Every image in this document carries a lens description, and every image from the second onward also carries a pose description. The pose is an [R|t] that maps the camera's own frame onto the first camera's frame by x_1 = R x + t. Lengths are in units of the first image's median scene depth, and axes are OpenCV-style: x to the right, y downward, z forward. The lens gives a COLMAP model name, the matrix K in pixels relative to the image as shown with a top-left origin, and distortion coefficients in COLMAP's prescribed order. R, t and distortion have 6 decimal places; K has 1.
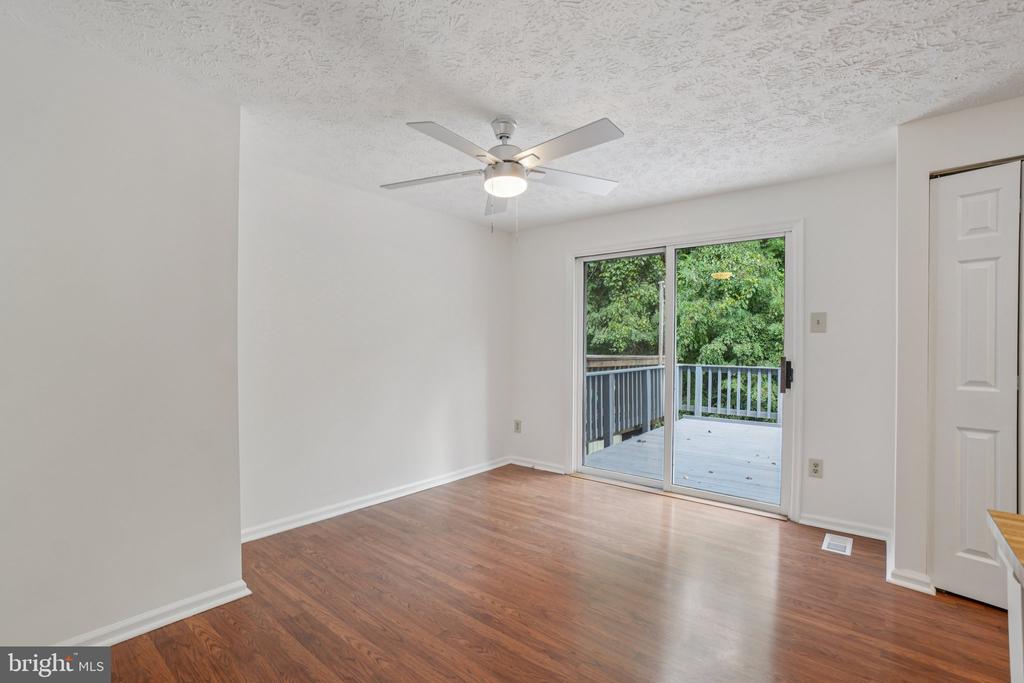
lens RADIAL K [[466.0, 0, 529.3], [0, 466.0, 345.1], [0, 0, 1]] dist [0.001410, 0.000465]
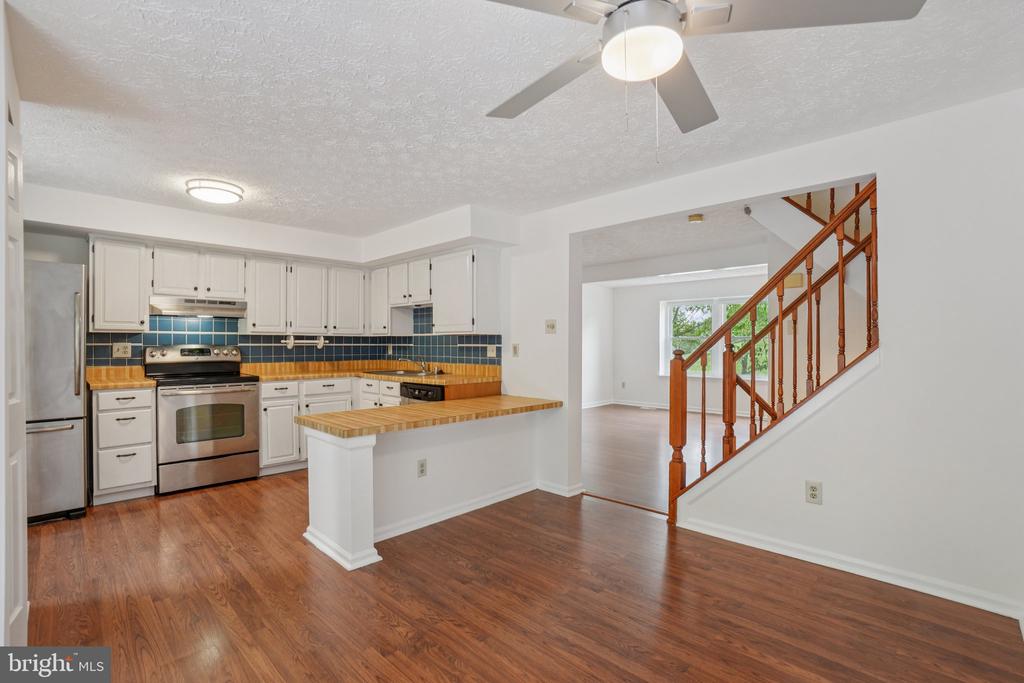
lens RADIAL K [[480.0, 0, 494.7], [0, 480.0, 345.6], [0, 0, 1]] dist [-0.000278, 0.000161]
pose [[-0.988415, -0.004282, 0.151715, 0.026037], [-0.002886, 0.999951, 0.009422, -0.009215], [-0.151748, 0.008875, -0.988379, 1.231748]]
